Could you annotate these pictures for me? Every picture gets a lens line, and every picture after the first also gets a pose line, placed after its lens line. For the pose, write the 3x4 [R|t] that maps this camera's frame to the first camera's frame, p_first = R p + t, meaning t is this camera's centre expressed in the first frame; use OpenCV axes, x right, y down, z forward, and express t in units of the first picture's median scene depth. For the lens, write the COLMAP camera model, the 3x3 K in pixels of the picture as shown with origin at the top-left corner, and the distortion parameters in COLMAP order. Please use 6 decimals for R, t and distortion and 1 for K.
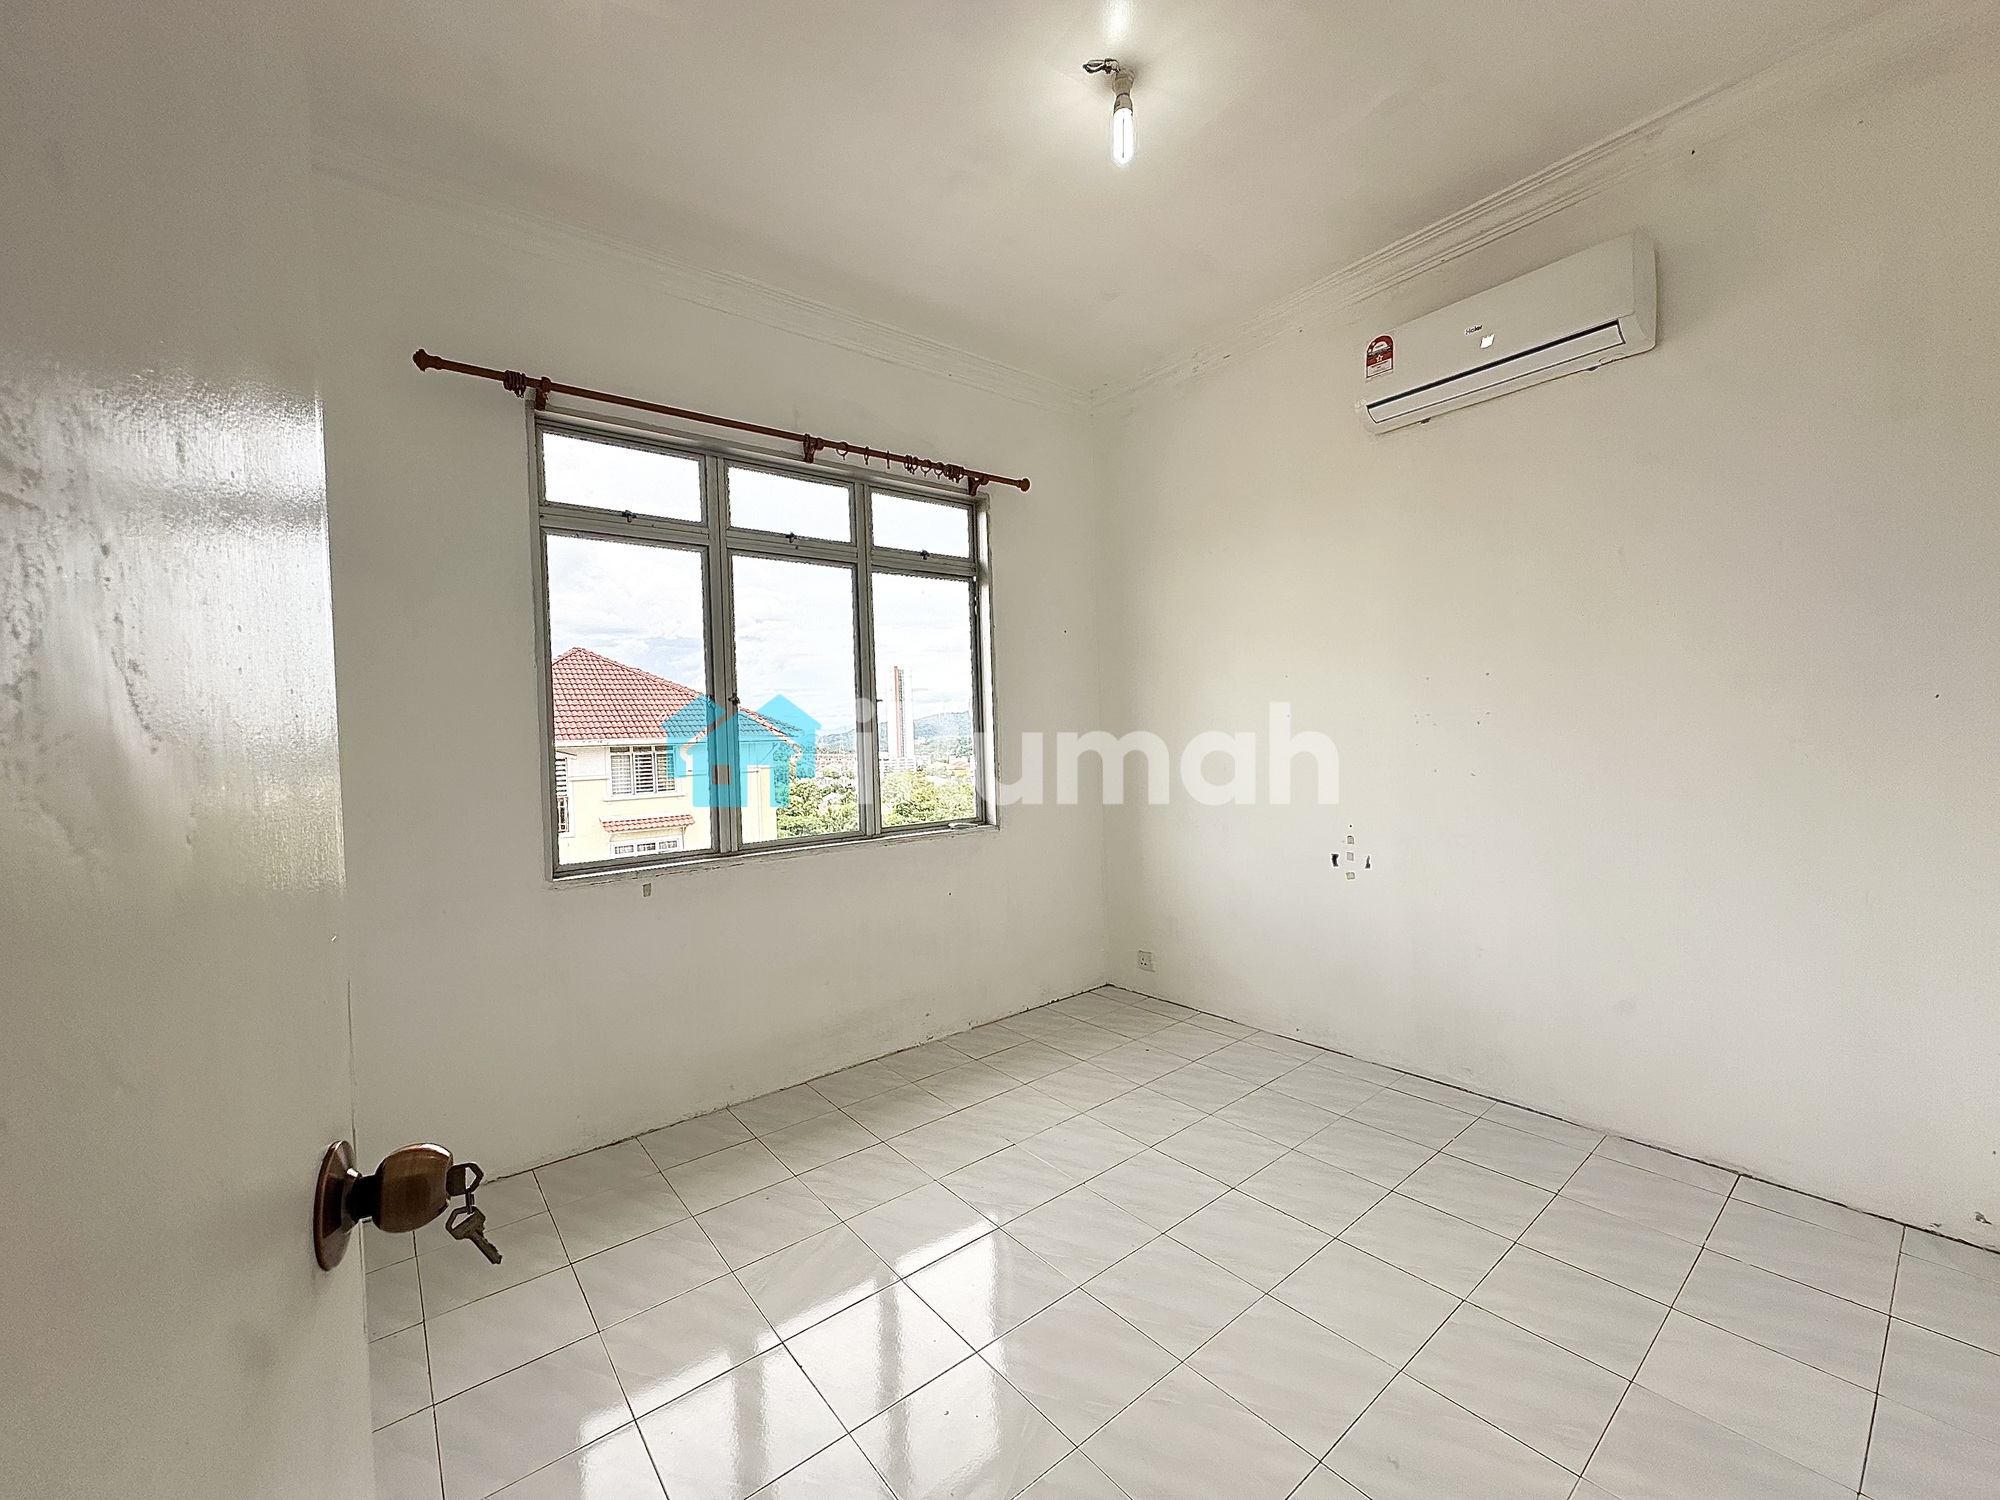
lens RADIAL K [[801.3, 0, 1010.5], [0, 801.3, 747.2], [0, 0, 1]] dist [-0.006624, 0.000078]
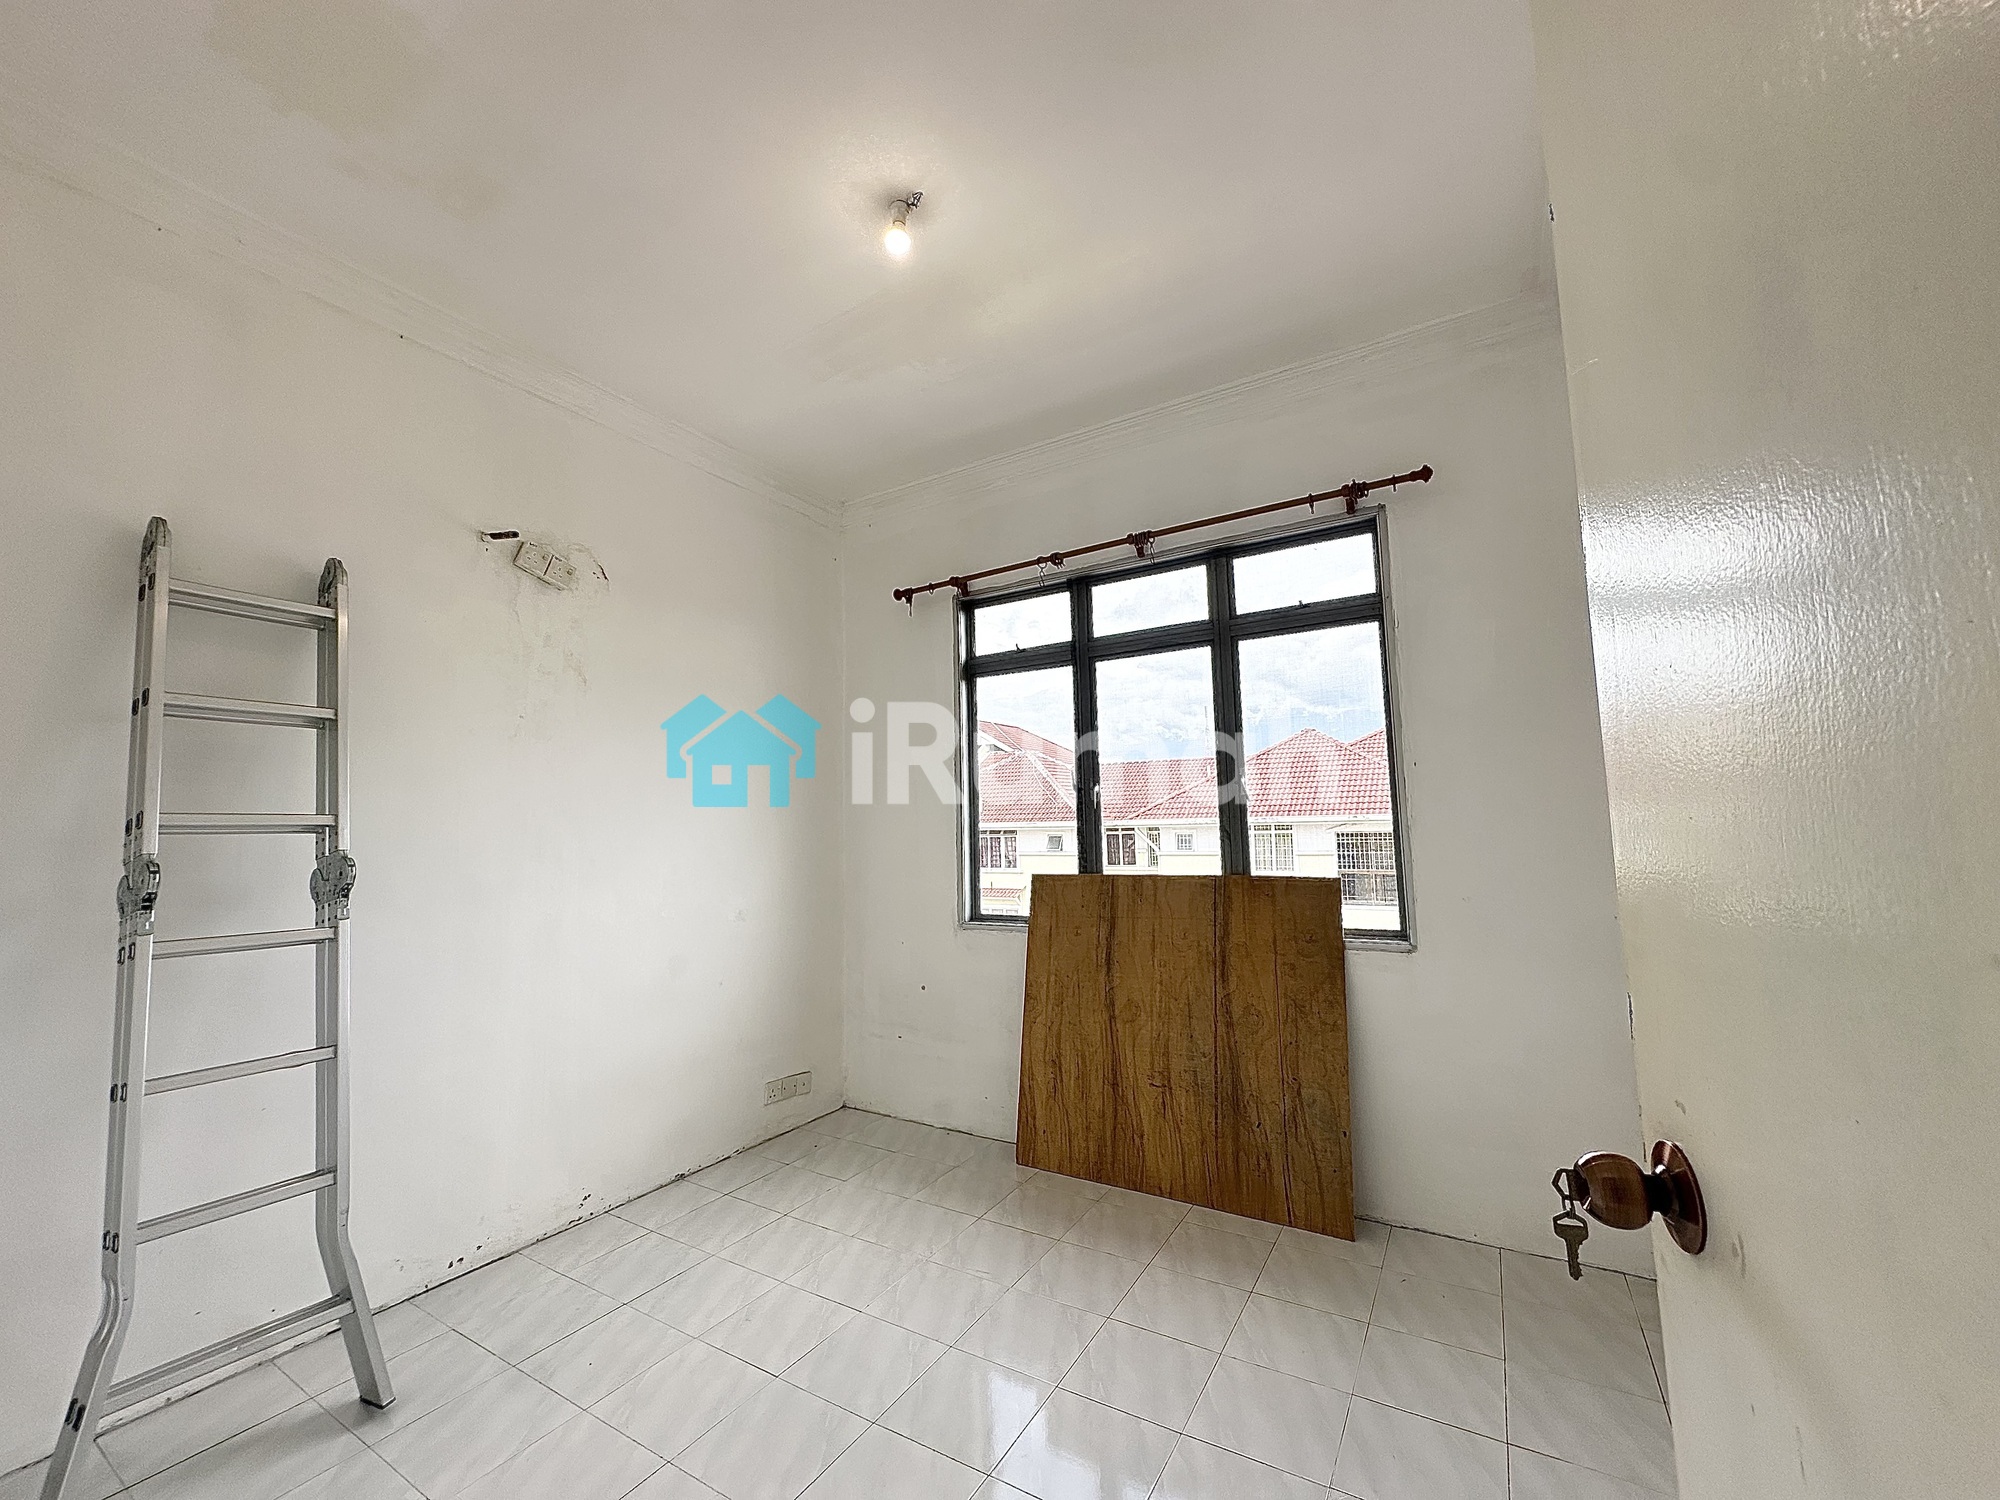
lens RADIAL K [[801.3, 0, 1010.5], [0, 801.3, 747.2], [0, 0, 1]] dist [-0.006624, 0.000078]
pose [[0.332084, -0.072026, -0.940496, 0.610069], [-0.008757, 0.996802, -0.079430, -0.023906], [0.943209, 0.034613, 0.330391, 0.461709]]
